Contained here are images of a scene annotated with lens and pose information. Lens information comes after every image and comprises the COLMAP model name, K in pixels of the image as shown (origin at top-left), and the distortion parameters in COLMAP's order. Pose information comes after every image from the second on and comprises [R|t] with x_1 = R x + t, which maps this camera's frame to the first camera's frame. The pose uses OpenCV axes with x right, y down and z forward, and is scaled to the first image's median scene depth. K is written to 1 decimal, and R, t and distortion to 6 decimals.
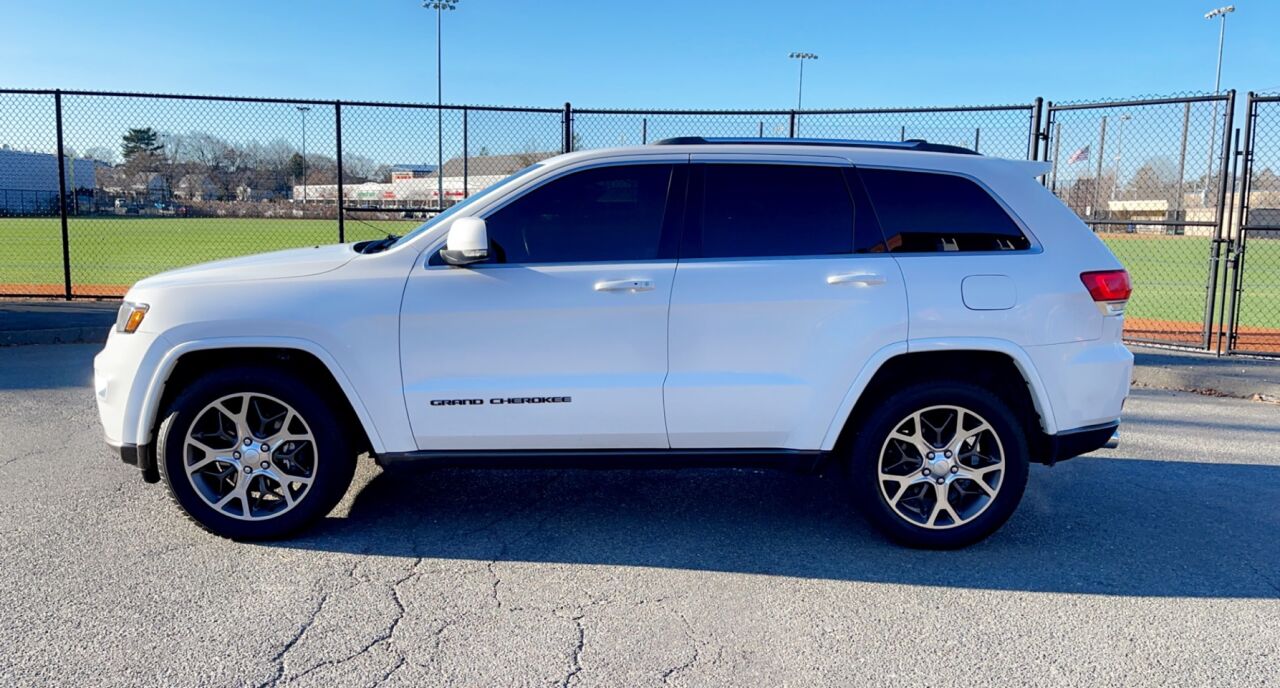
lens RADIAL K [[950.7, 0, 638.8], [0, 950.7, 342.4], [0, 0, 1]] dist [0.069545, -0.083113]
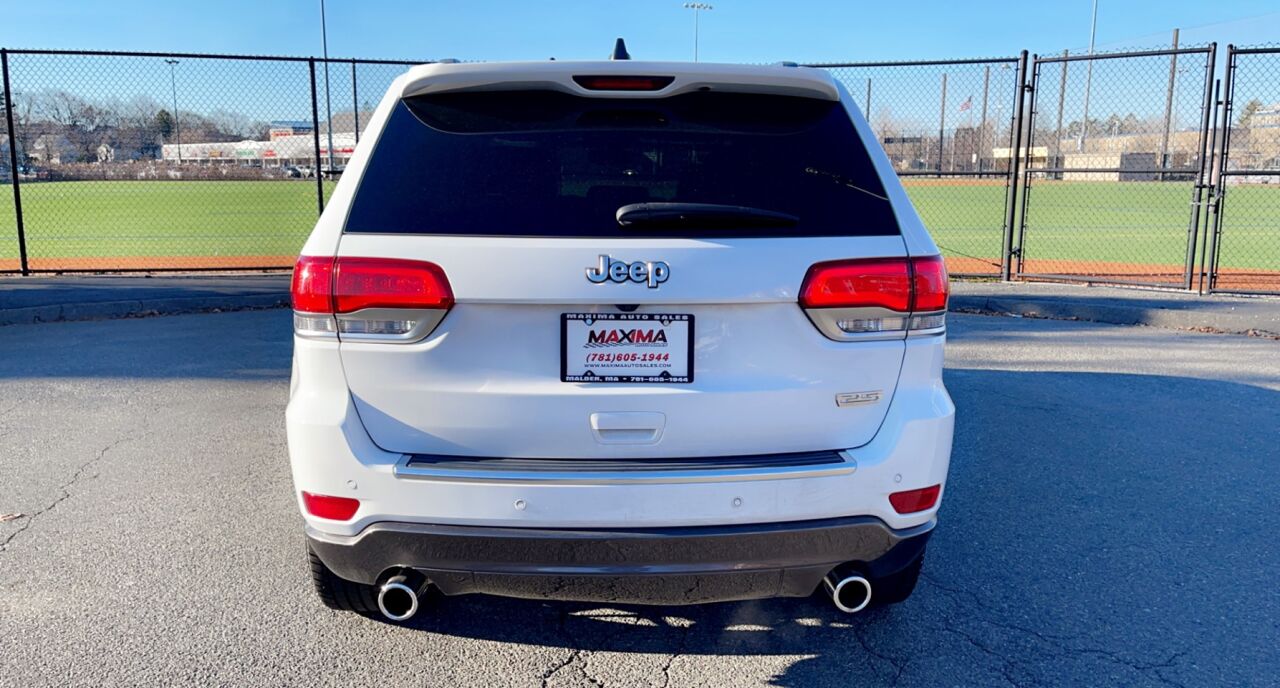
lens RADIAL K [[950.7, 0, 639.4], [0, 950.7, 344.1], [0, 0, 1]] dist [0.069545, -0.083113]
pose [[0.993419, -0.038561, 0.107848, -0.105687], [0.033297, 0.998184, 0.050194, -0.004954], [-0.109588, -0.046273, 0.992899, 0.004488]]
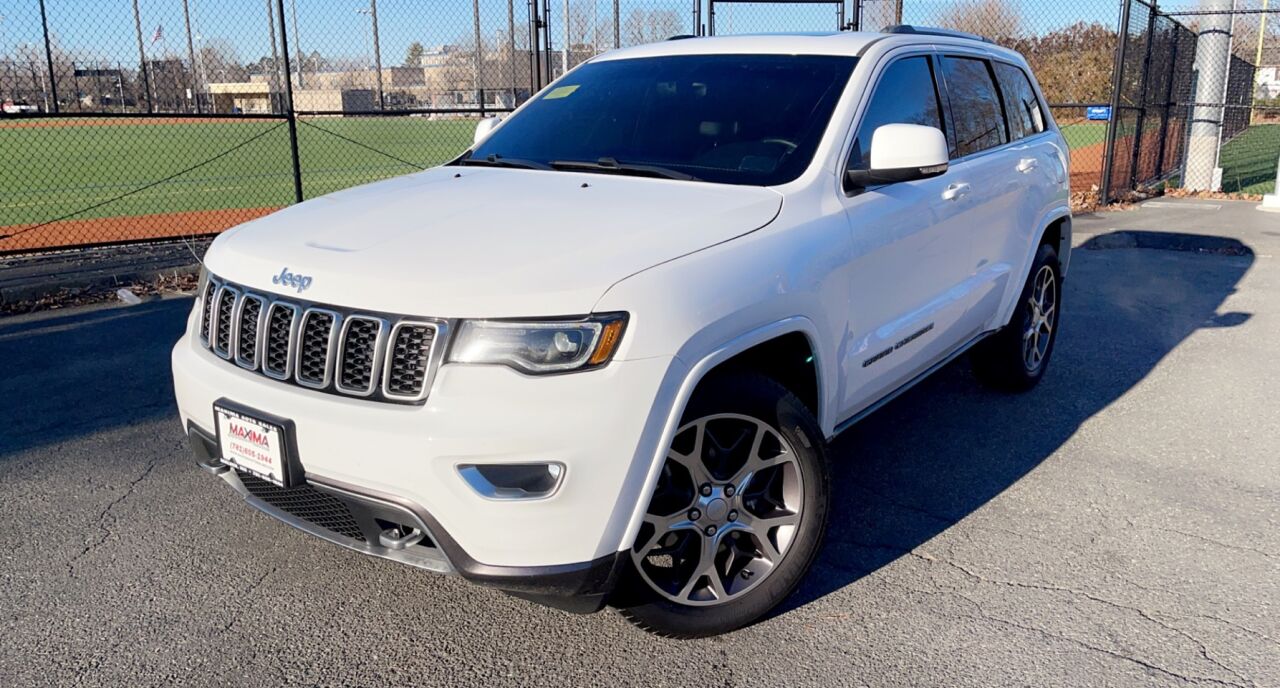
lens RADIAL K [[950.7, 0, 640.8], [0, 950.7, 345.7], [0, 0, 1]] dist [0.069545, -0.083113]
pose [[0.621997, -0.220871, 0.751223, -0.330174], [0.129255, 0.975193, 0.179701, -0.042288], [-0.772278, -0.014674, 0.635116, 0.227049]]
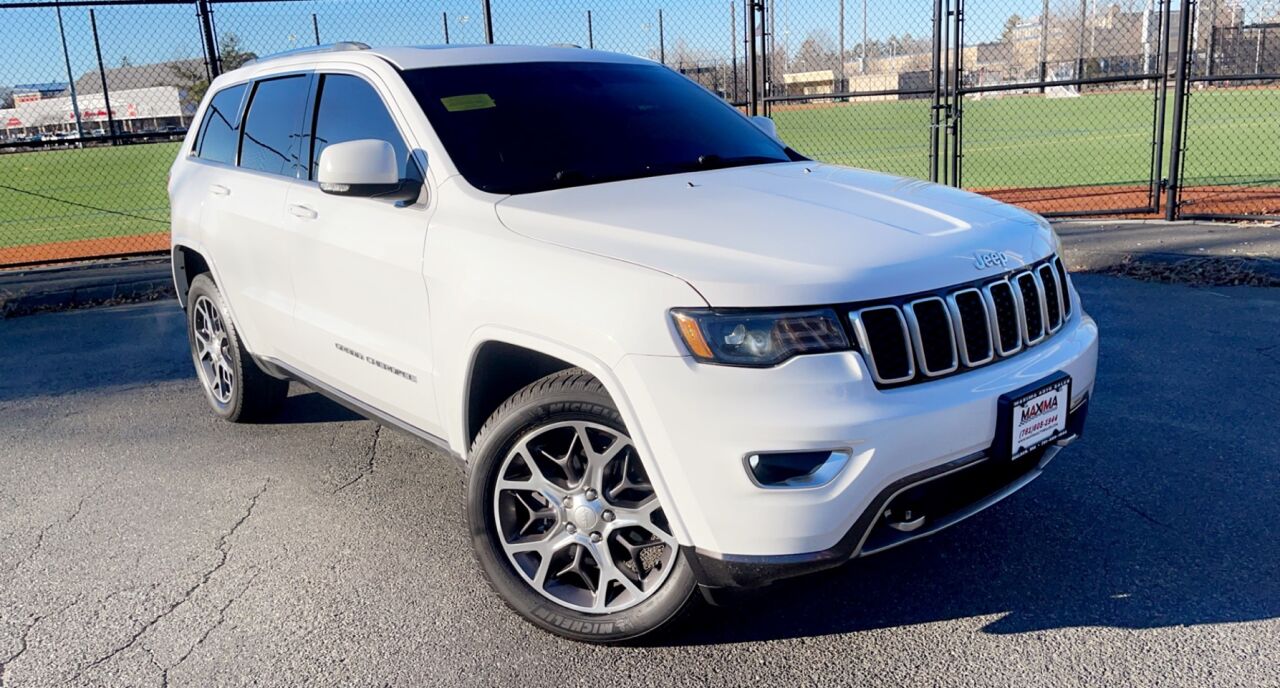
lens RADIAL K [[950.7, 0, 641.9], [0, 950.7, 345.5], [0, 0, 1]] dist [0.069545, -0.083113]
pose [[0.948888, -0.147382, 0.279089, 0.005971], [0.116290, 0.985324, 0.124954, -0.018308], [-0.293409, -0.086112, 0.952101, 0.109136]]
